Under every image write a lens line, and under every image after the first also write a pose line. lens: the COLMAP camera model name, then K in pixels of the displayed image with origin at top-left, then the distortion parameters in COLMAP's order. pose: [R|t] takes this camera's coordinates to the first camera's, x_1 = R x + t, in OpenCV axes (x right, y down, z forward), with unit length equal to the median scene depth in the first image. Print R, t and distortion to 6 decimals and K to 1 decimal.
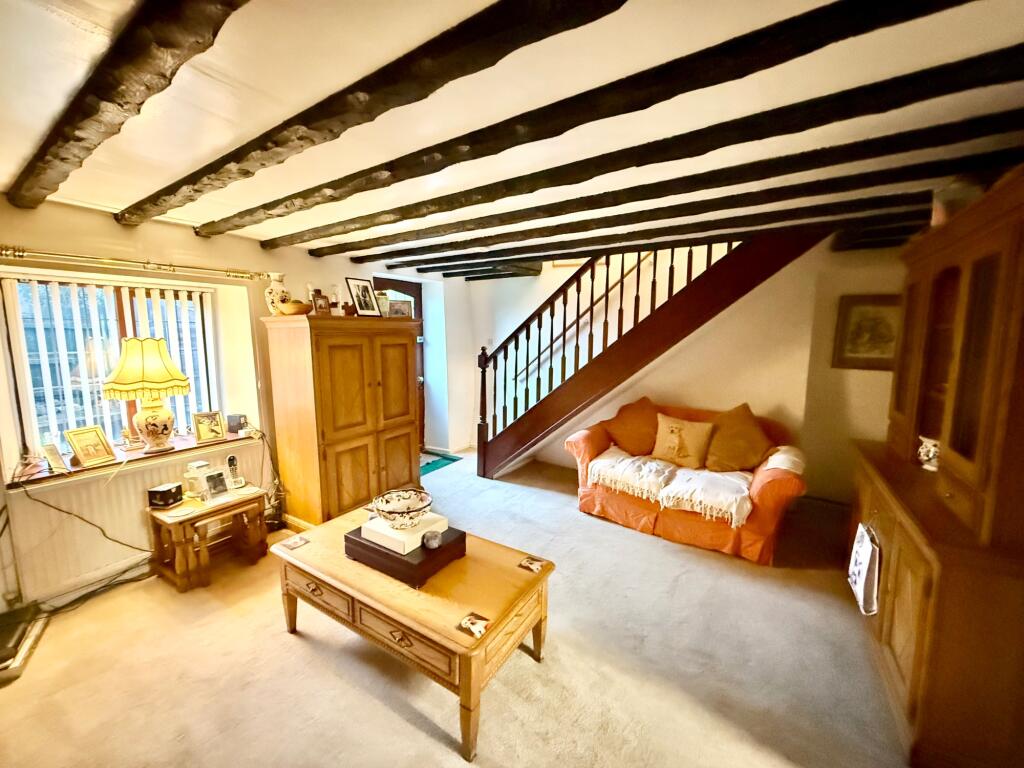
lens RADIAL K [[406.8, 0, 508.2], [0, 406.8, 387.3], [0, 0, 1]] dist [-0.001117, 0.001254]
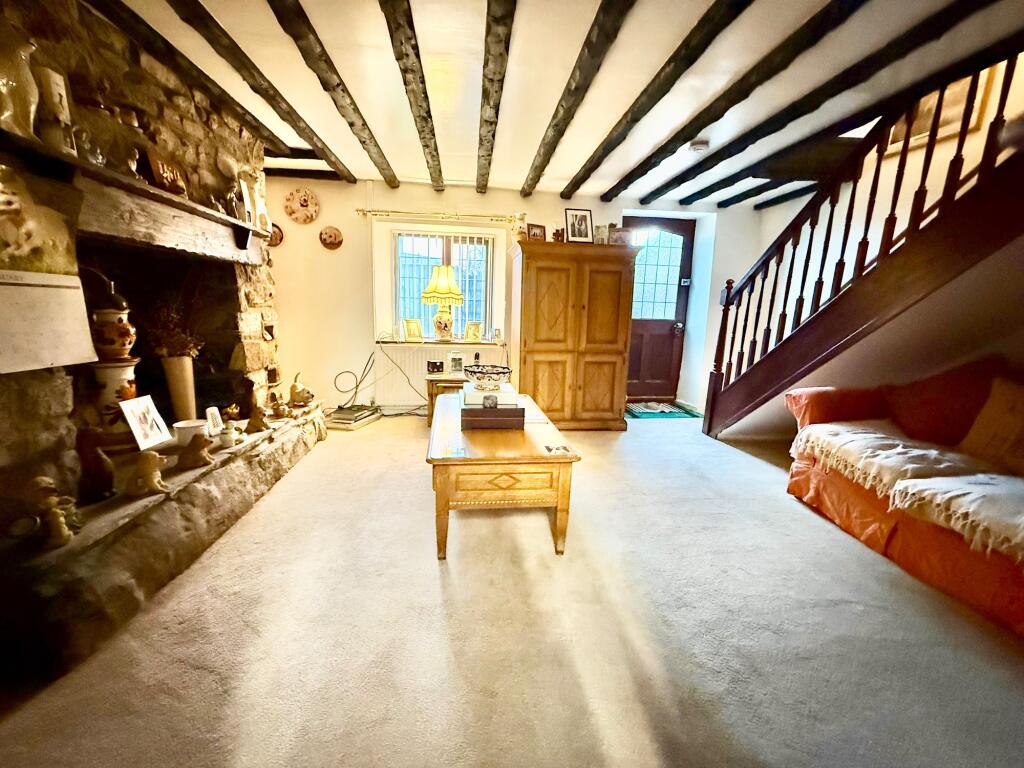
lens RADIAL K [[406.8, 0, 511.5], [0, 406.8, 383.7], [0, 0, 1]] dist [-0.001117, 0.001254]
pose [[0.645168, 0.151401, -0.748890, 0.401988], [-0.126355, 0.987816, 0.090849, 0.119494], [0.753521, 0.036013, 0.656437, 0.160440]]
